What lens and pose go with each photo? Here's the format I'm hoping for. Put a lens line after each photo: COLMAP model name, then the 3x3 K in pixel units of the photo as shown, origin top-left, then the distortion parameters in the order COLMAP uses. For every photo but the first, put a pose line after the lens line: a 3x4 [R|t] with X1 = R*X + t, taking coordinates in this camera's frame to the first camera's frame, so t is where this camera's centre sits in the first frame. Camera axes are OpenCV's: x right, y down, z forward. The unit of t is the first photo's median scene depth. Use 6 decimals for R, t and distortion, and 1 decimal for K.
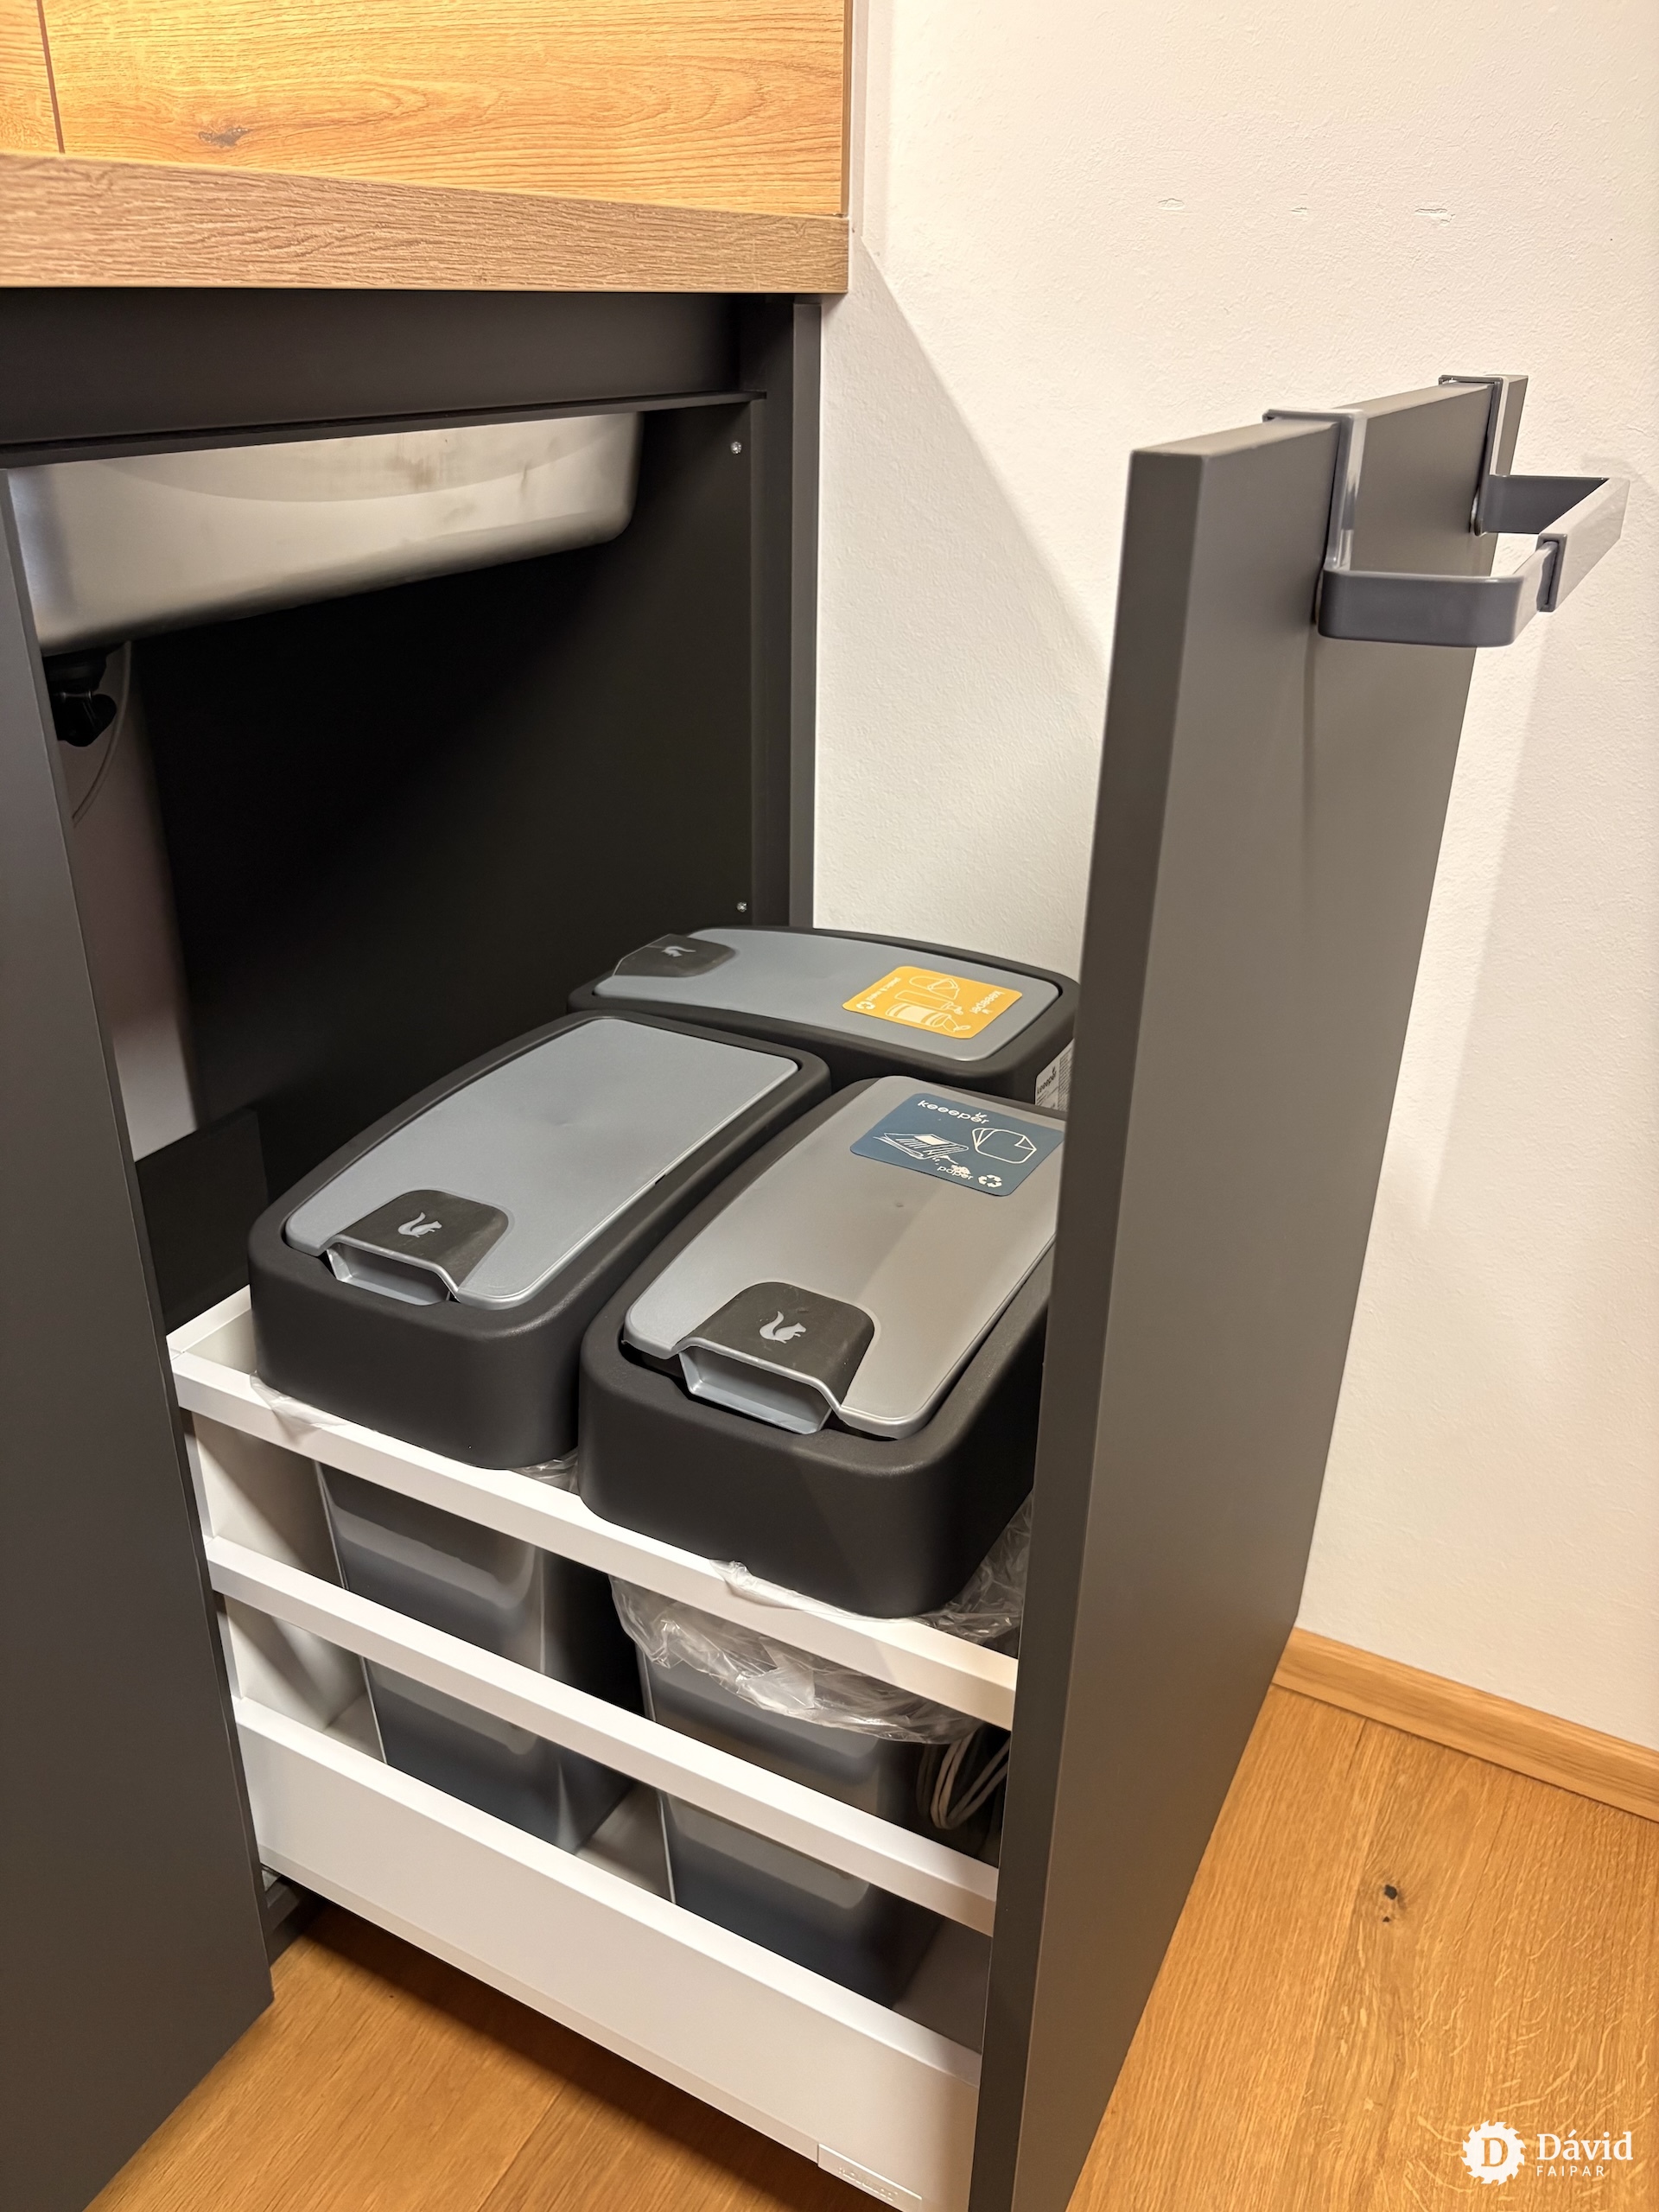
lens RADIAL K [[1685.0, 0, 827.1], [0, 1685.0, 1111.0], [0, 0, 1]] dist [0.036973, -0.035841]
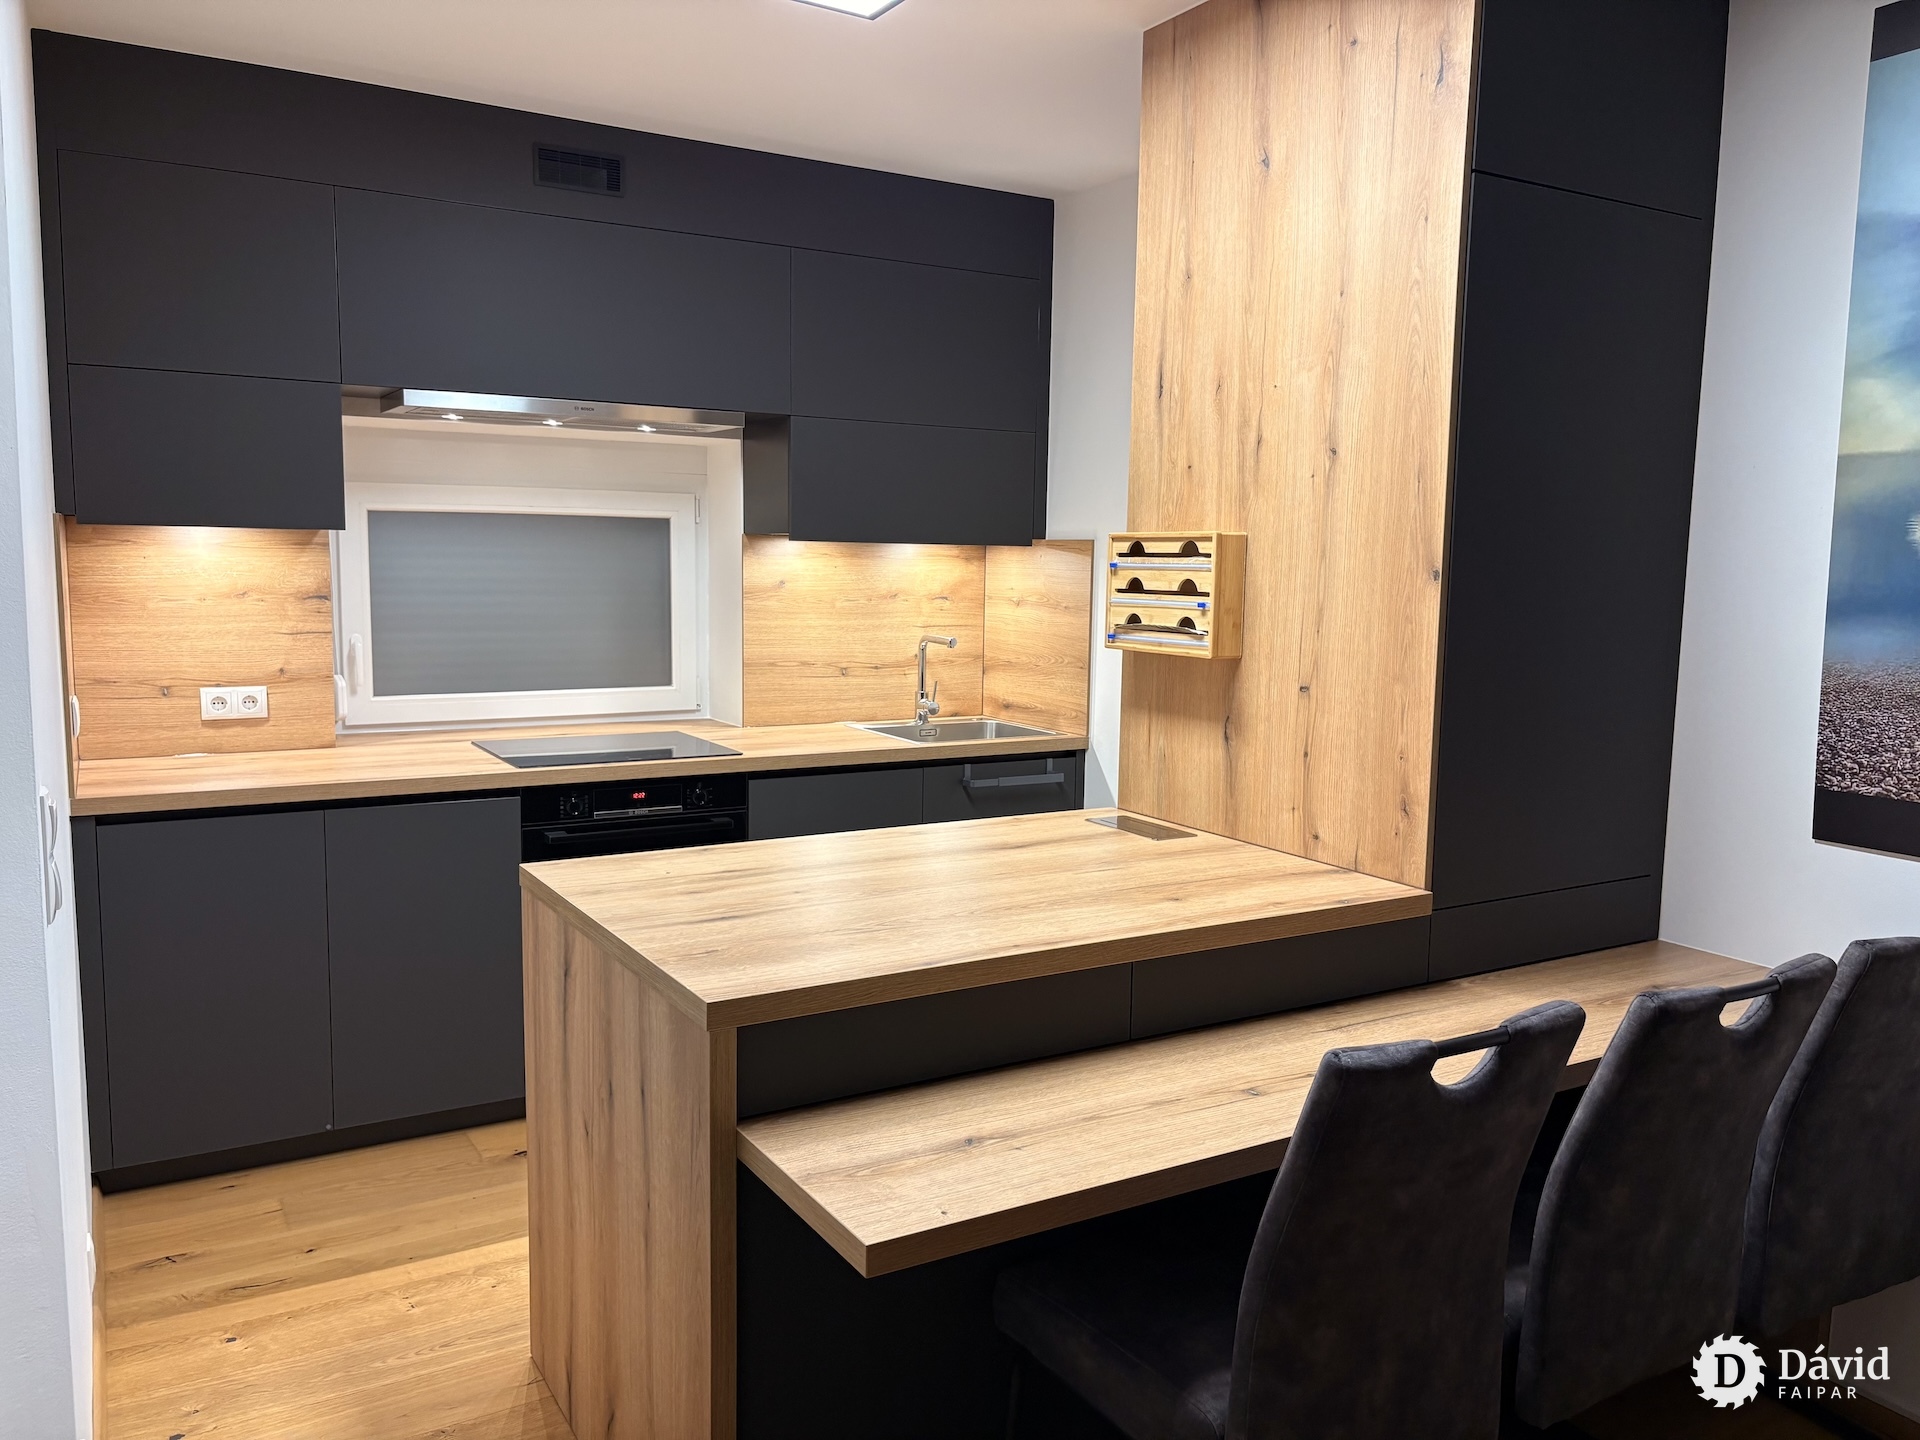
lens RADIAL K [[1462.5, 0, 968.2], [0, 1462.5, 720.4], [0, 0, 1]] dist [0.036973, -0.035841]
pose [[0.848927, 0.051123, -0.526032, 2.052710], [-0.217799, 0.940706, -0.260067, 0.692998], [0.481546, 0.335347, 0.809725, -2.861011]]
